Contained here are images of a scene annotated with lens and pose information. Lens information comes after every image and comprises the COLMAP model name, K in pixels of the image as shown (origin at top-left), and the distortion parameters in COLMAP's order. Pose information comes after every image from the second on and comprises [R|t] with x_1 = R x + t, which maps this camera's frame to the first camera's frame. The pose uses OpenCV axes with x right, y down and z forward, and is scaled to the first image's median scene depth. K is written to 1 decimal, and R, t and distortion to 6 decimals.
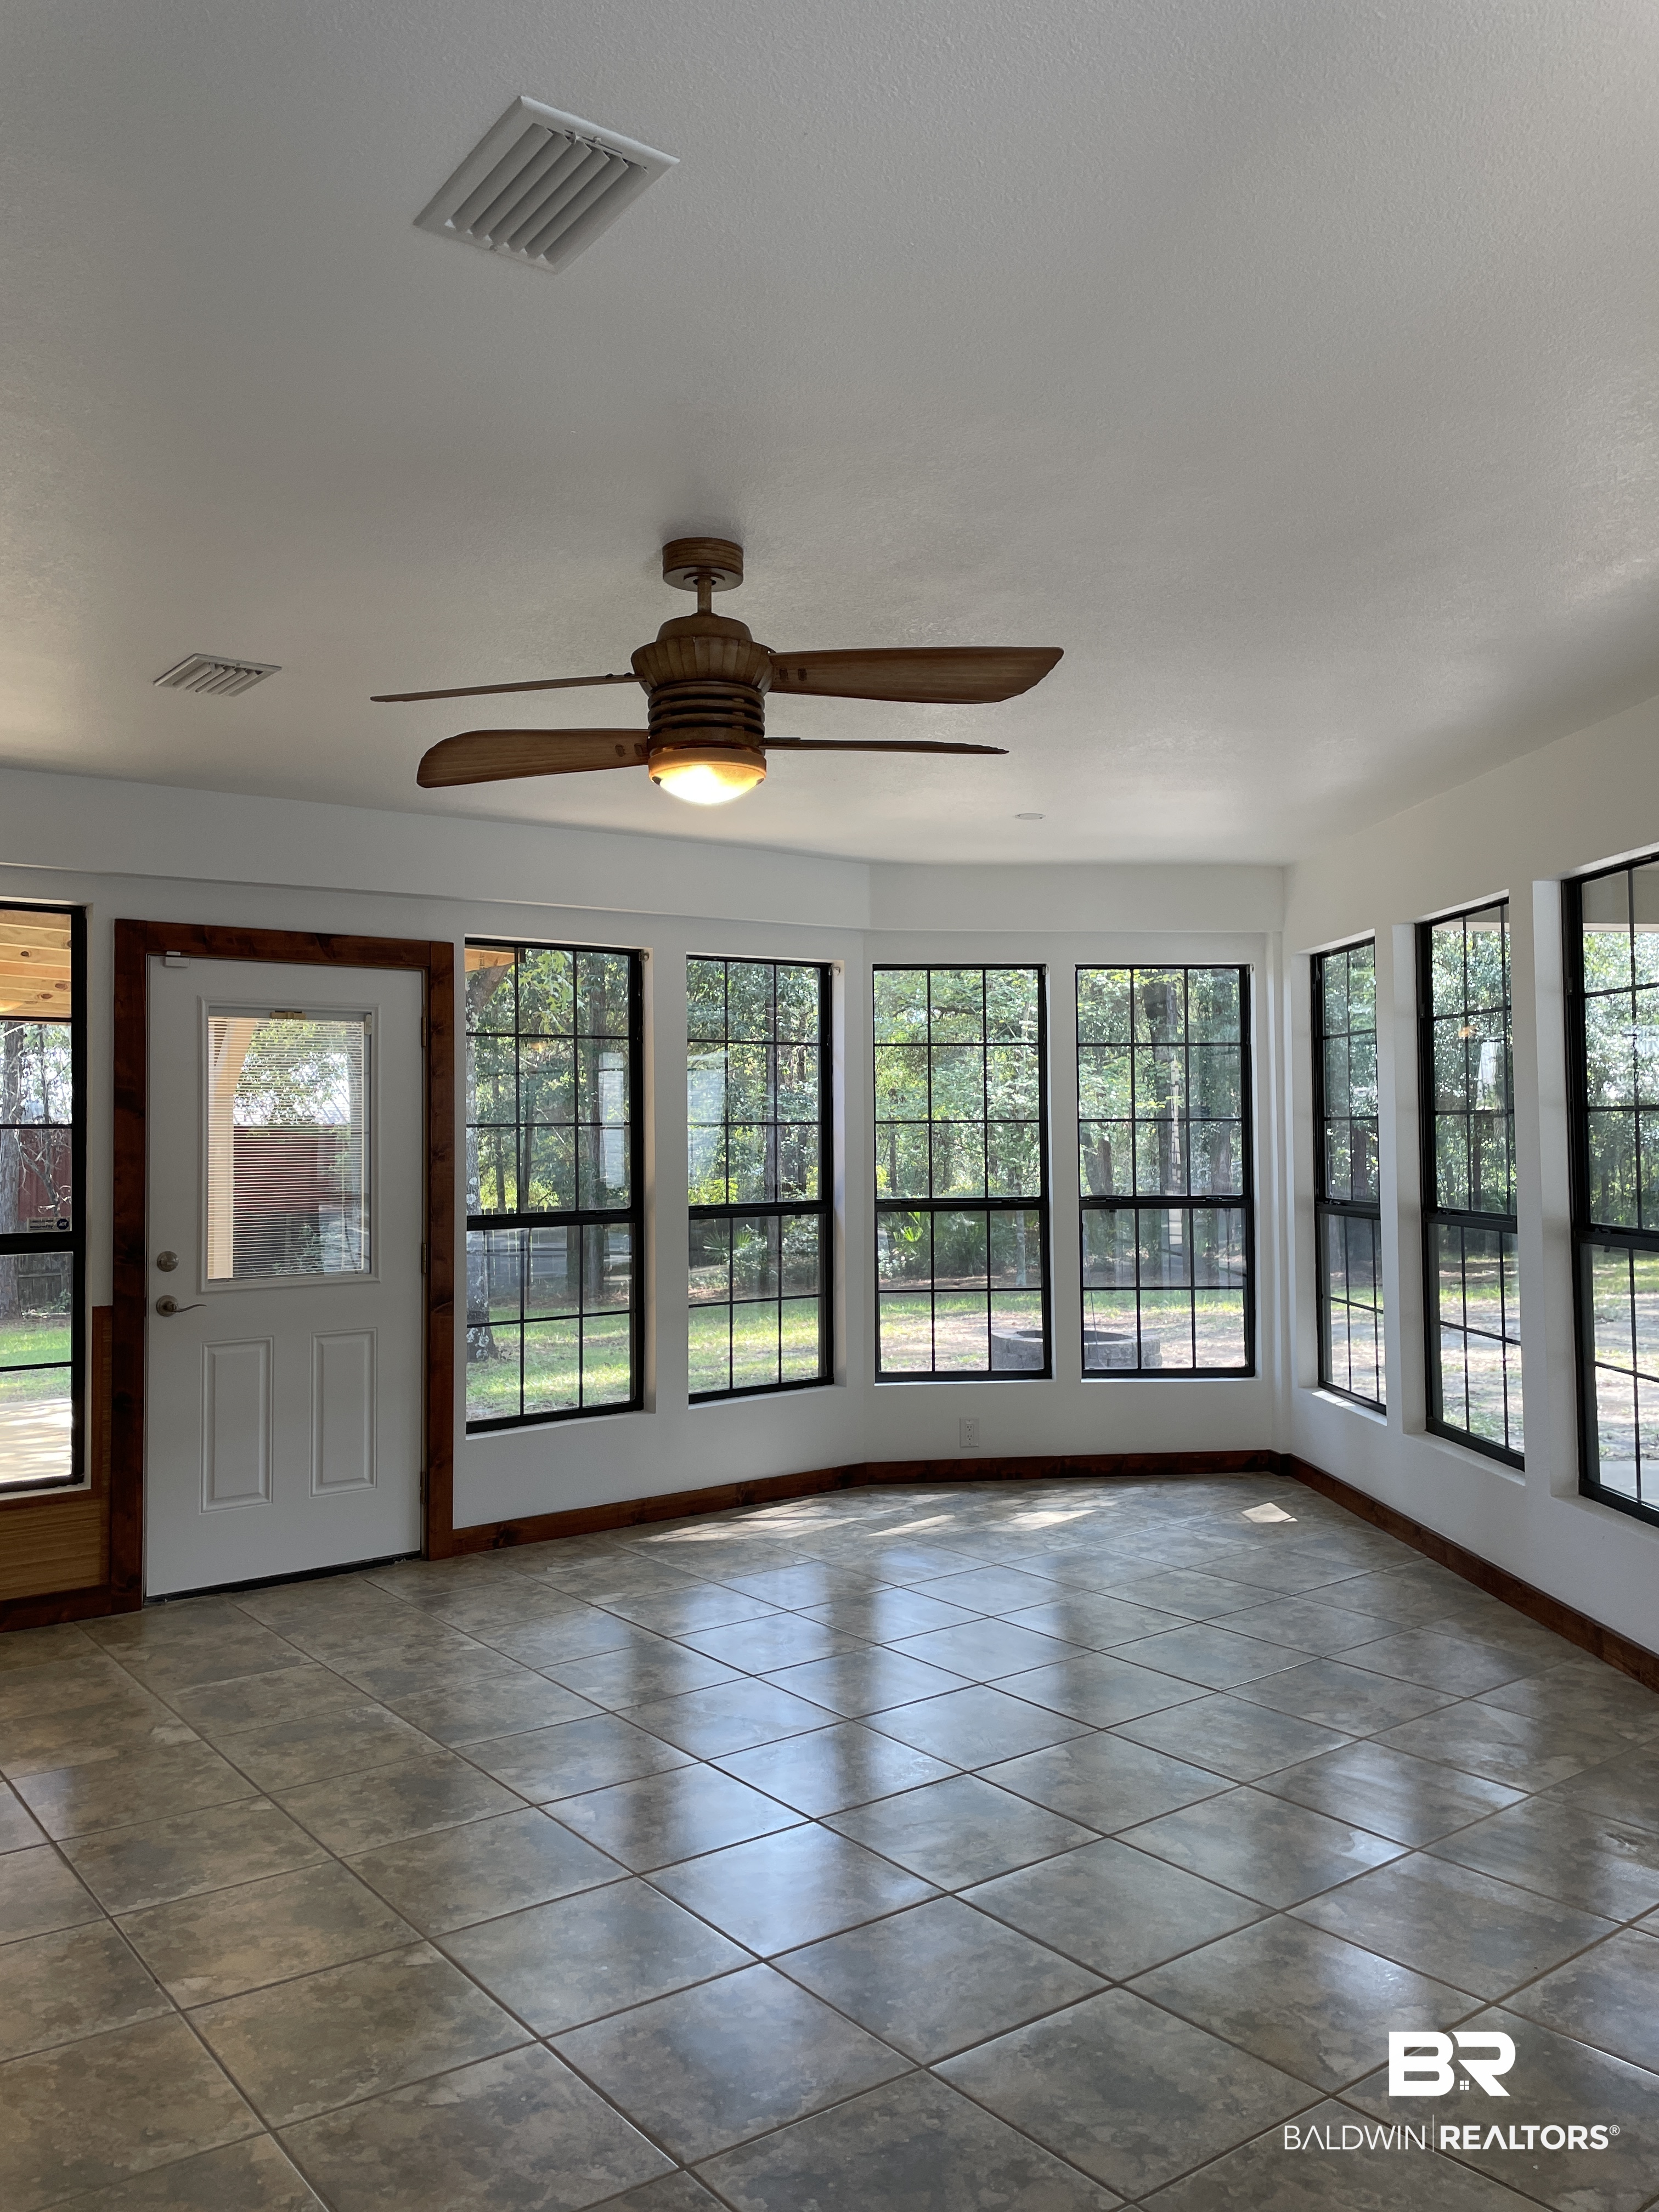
lens RADIAL K [[1661.3, 0, 836.8], [0, 1661.3, 1094.5], [0, 0, 1]] dist [0.085483, -0.121991]
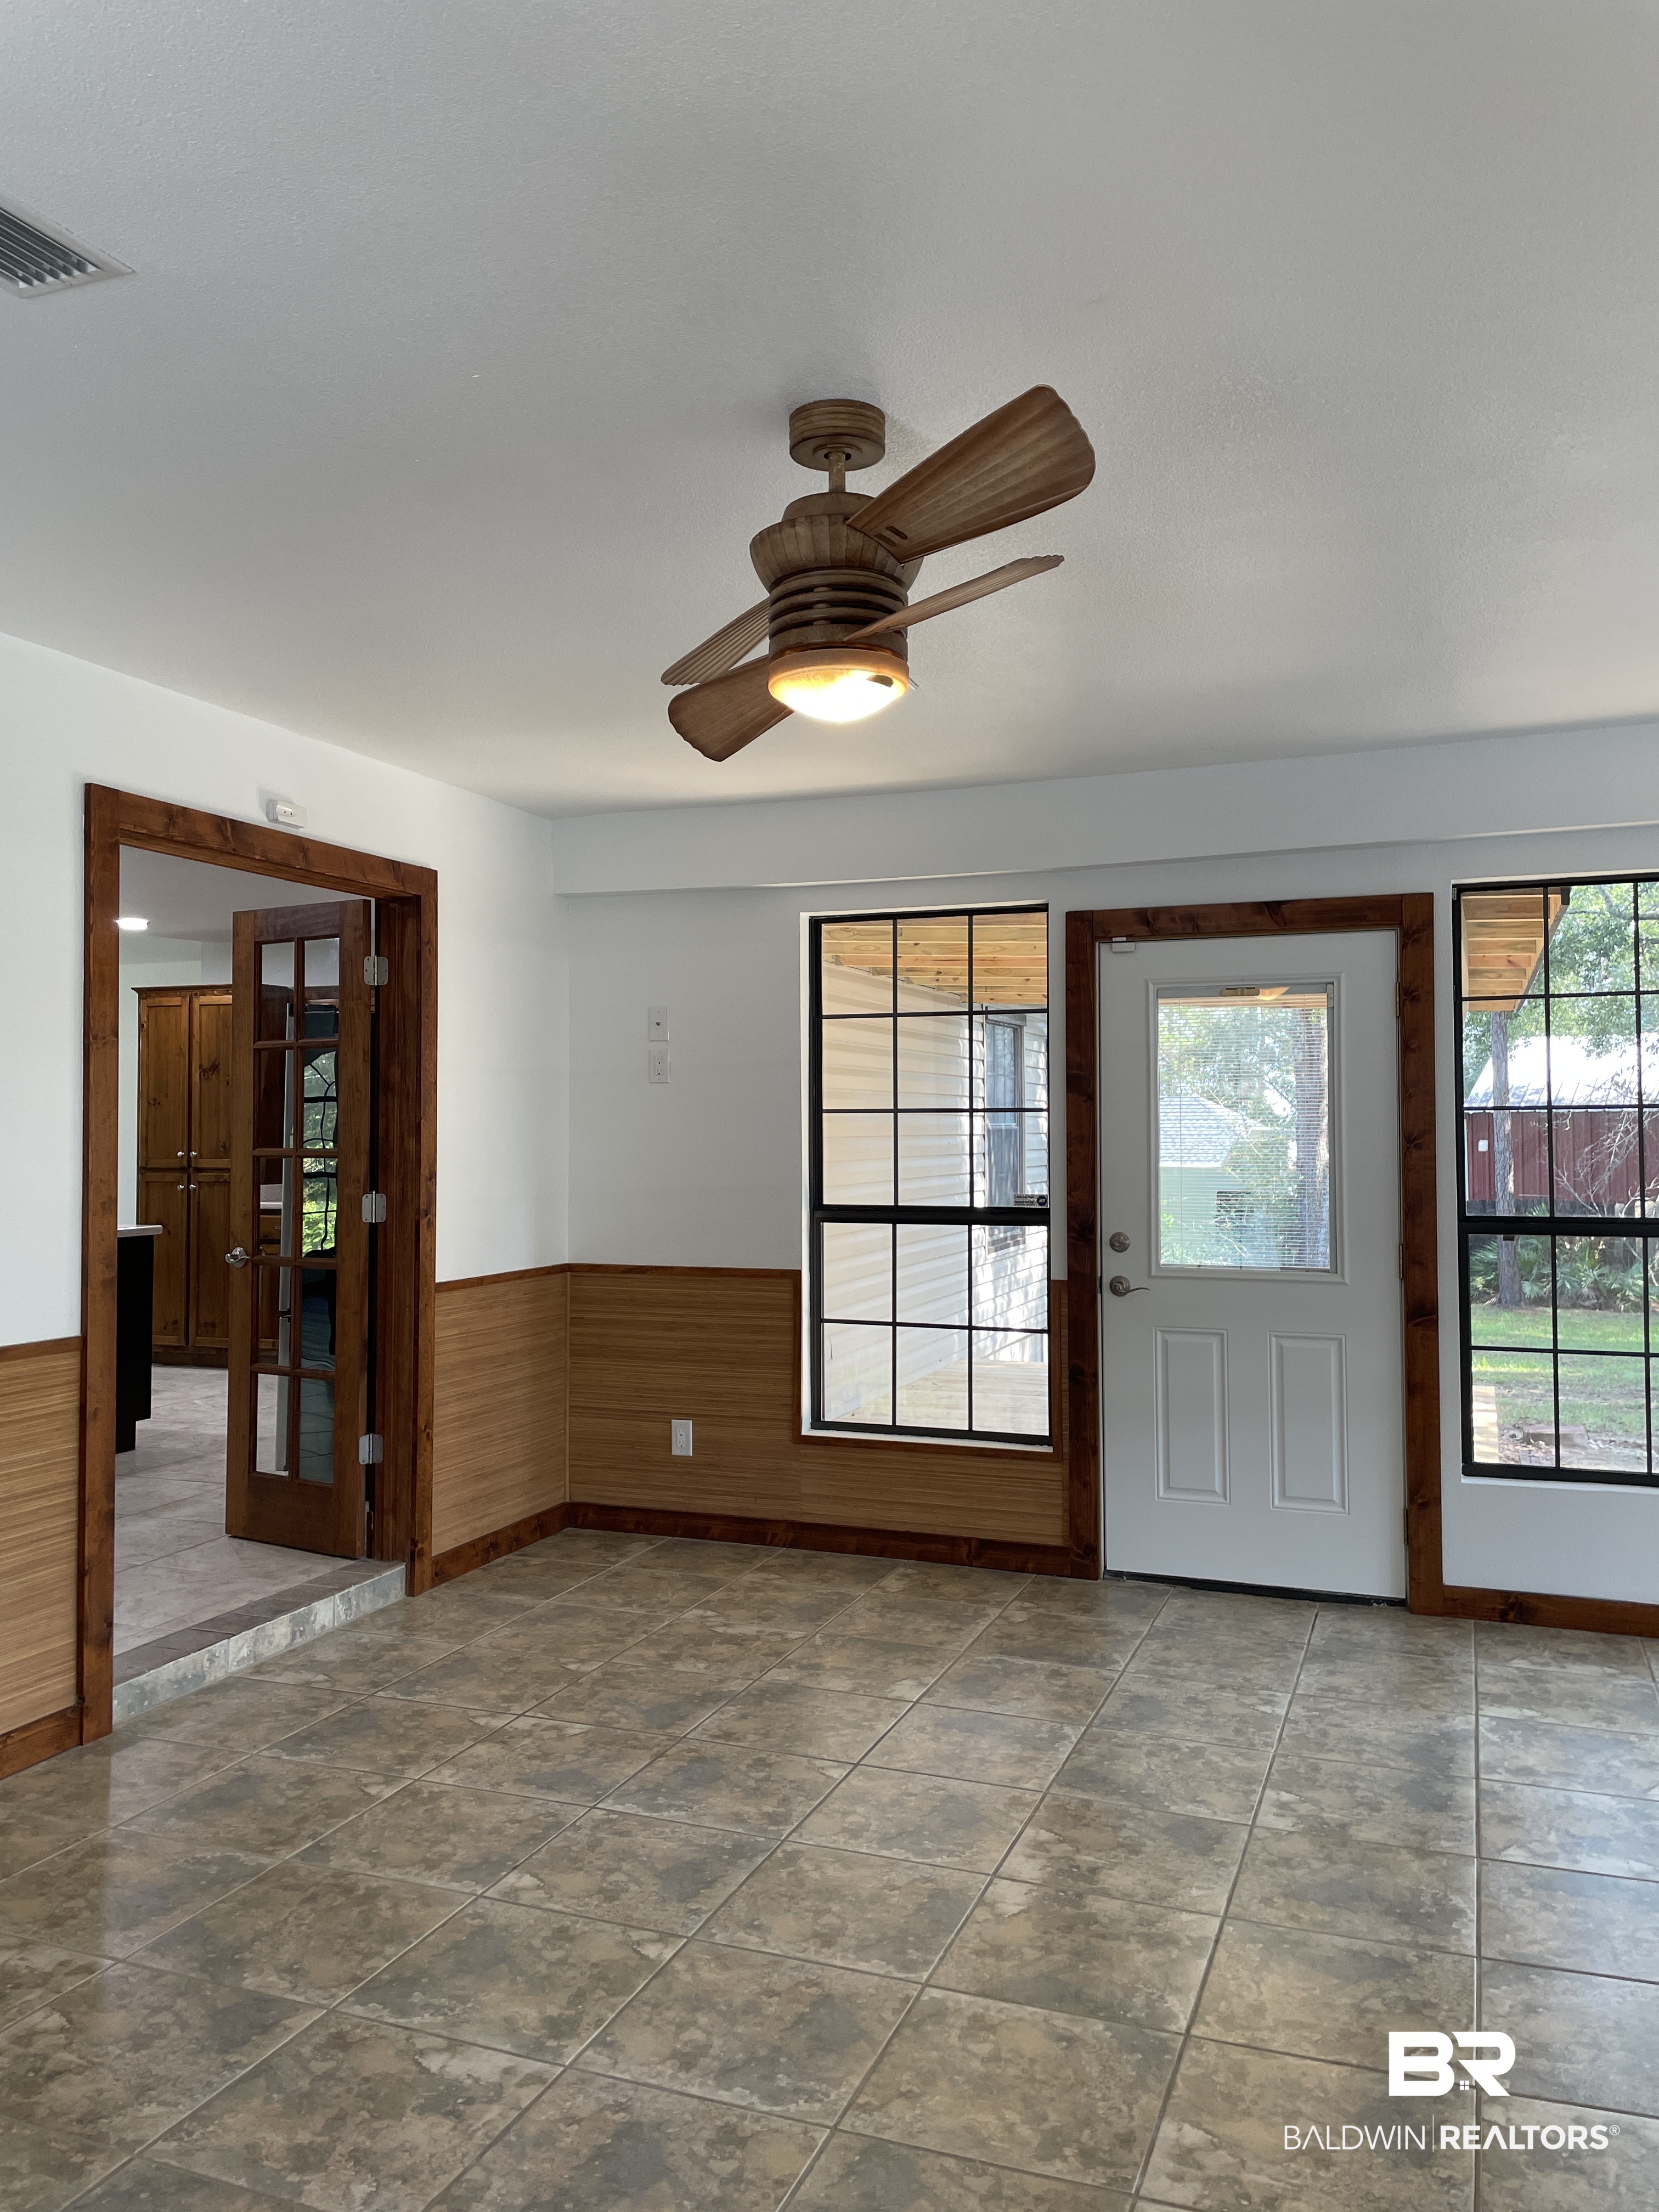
lens RADIAL K [[1661.3, 0, 836.8], [0, 1661.3, 1094.5], [0, 0, 1]] dist [0.085483, -0.121991]
pose [[0.533793, -0.012284, -0.845526, 0.372416], [0.018954, 0.999817, -0.002559, 0.009185], [0.845402, -0.014660, 0.533929, 0.326679]]
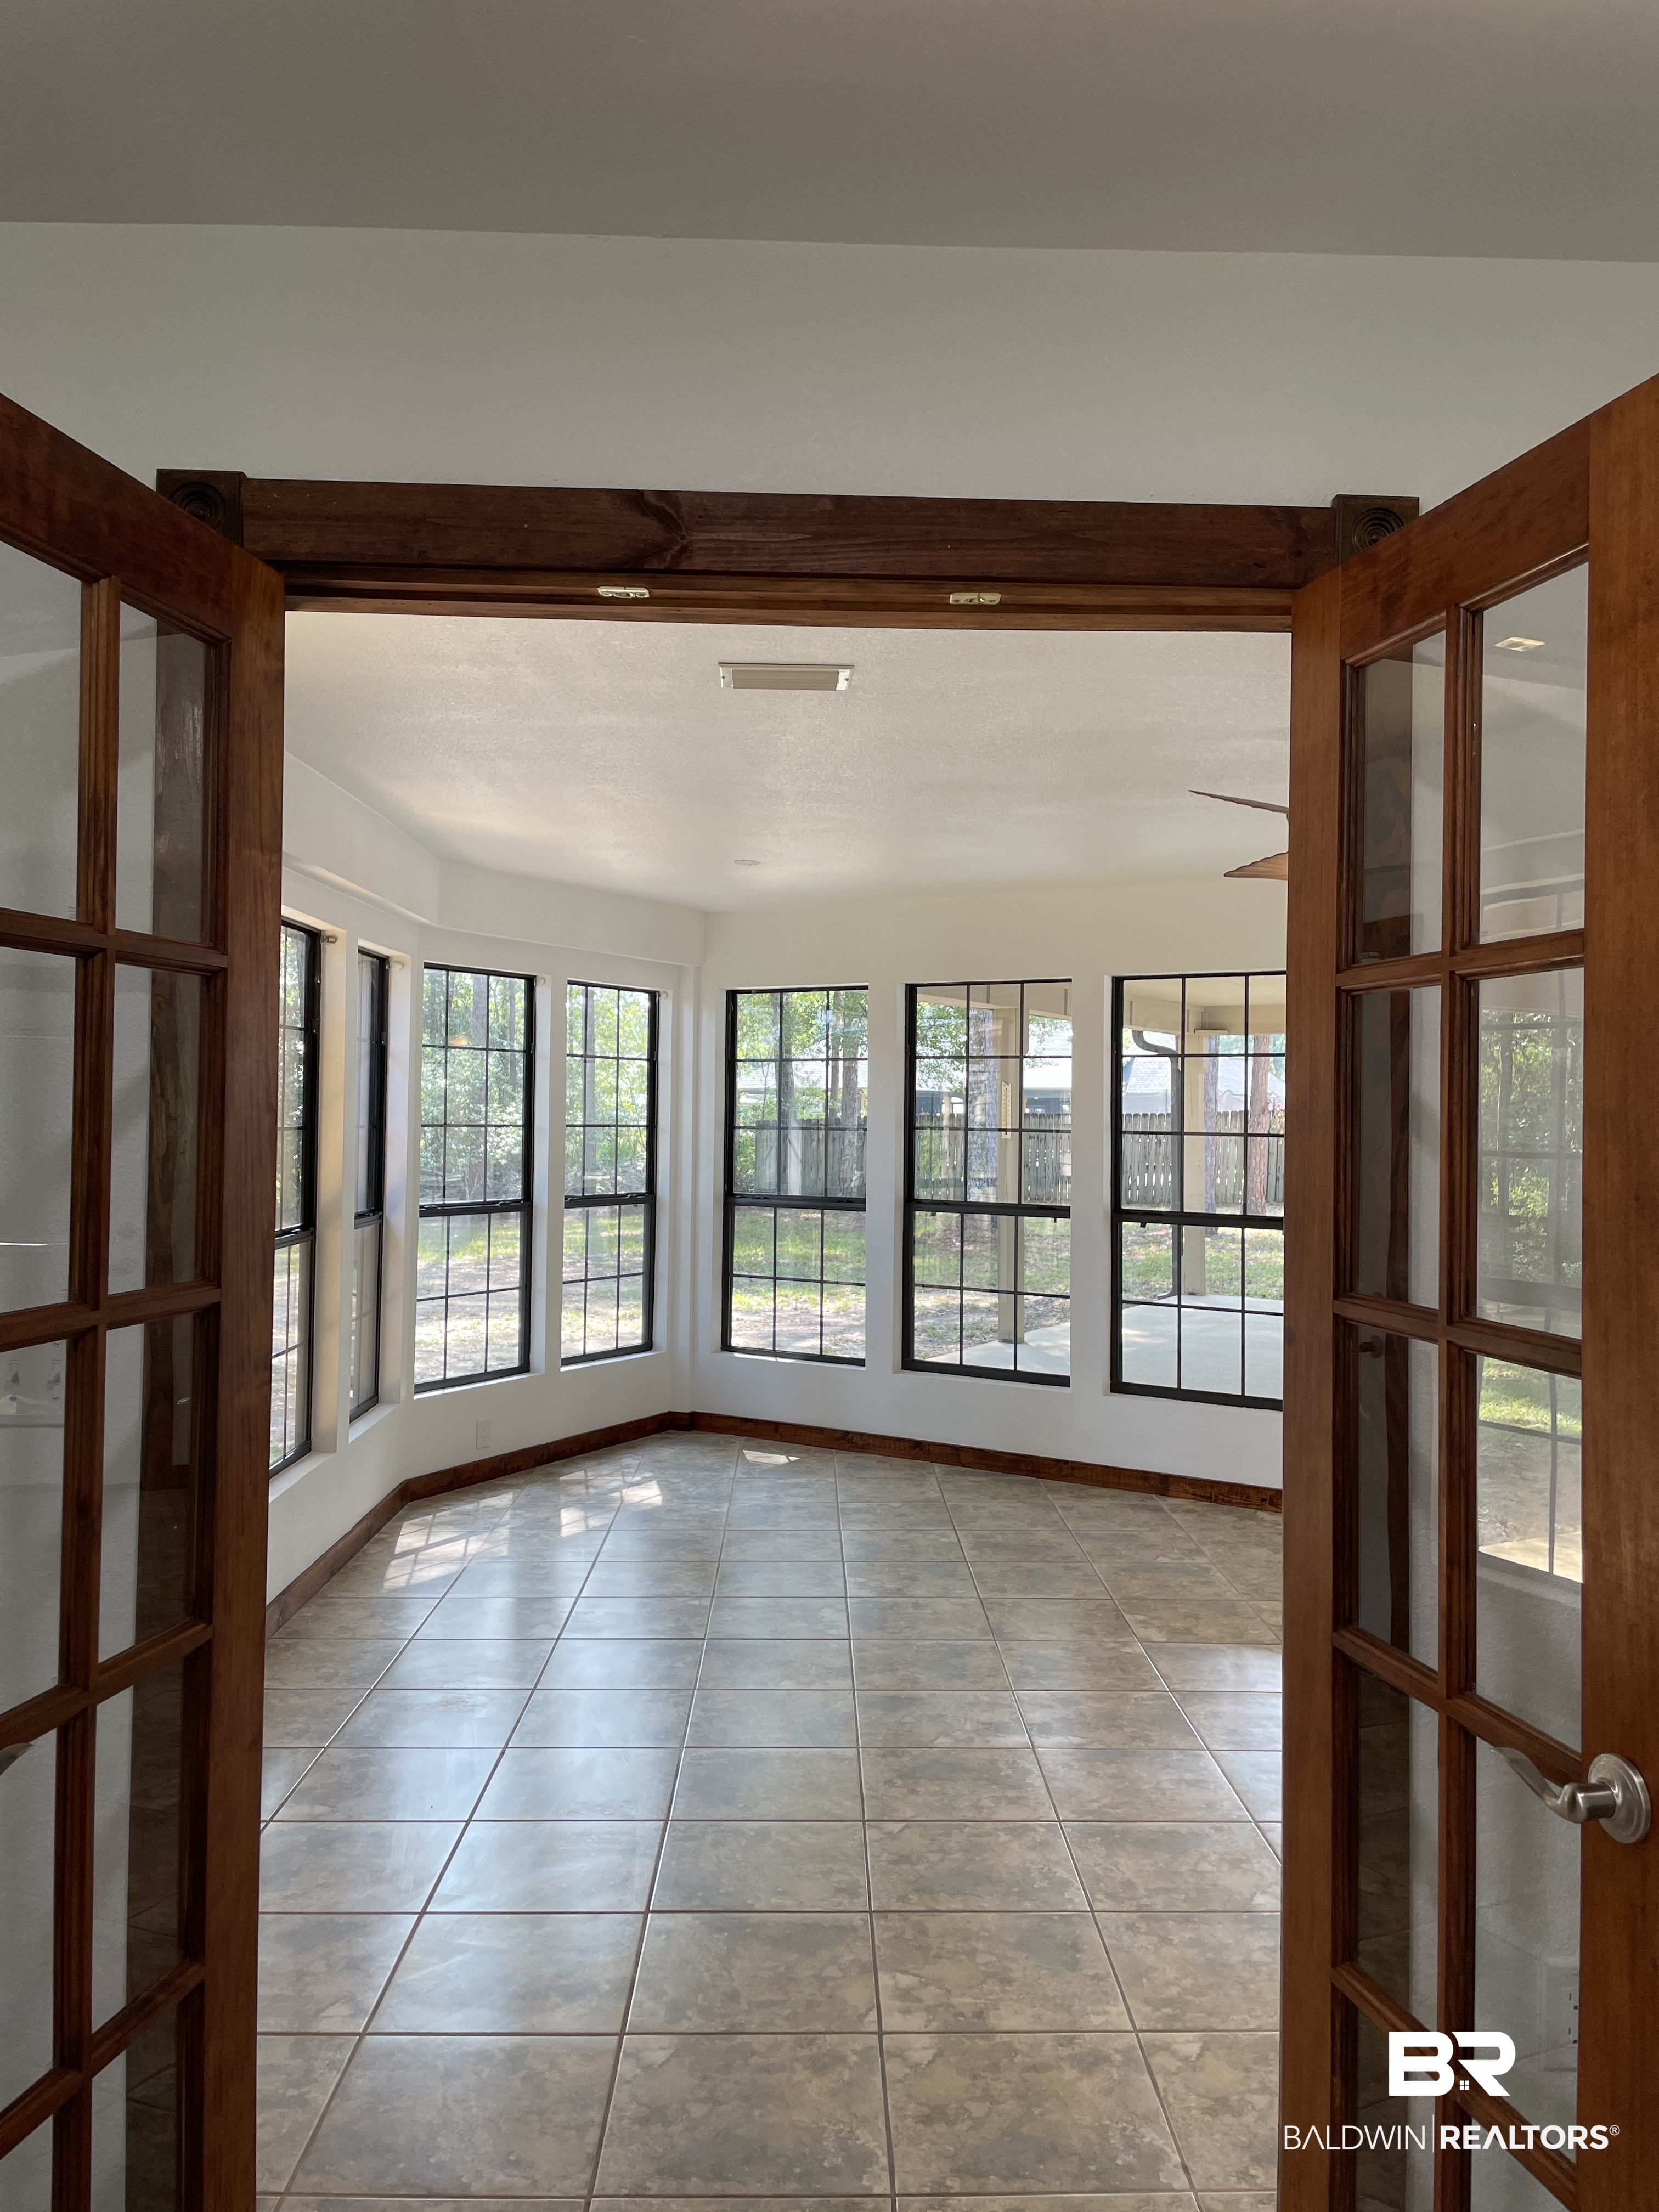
lens RADIAL K [[1661.3, 0, 836.8], [0, 1661.3, 1094.5], [0, 0, 1]] dist [0.085483, -0.121991]
pose [[0.584385, 0.033750, 0.810775, -0.849560], [-0.047861, 0.998829, -0.007081, -0.008047], [-0.810064, -0.034666, 0.585316, 0.316110]]
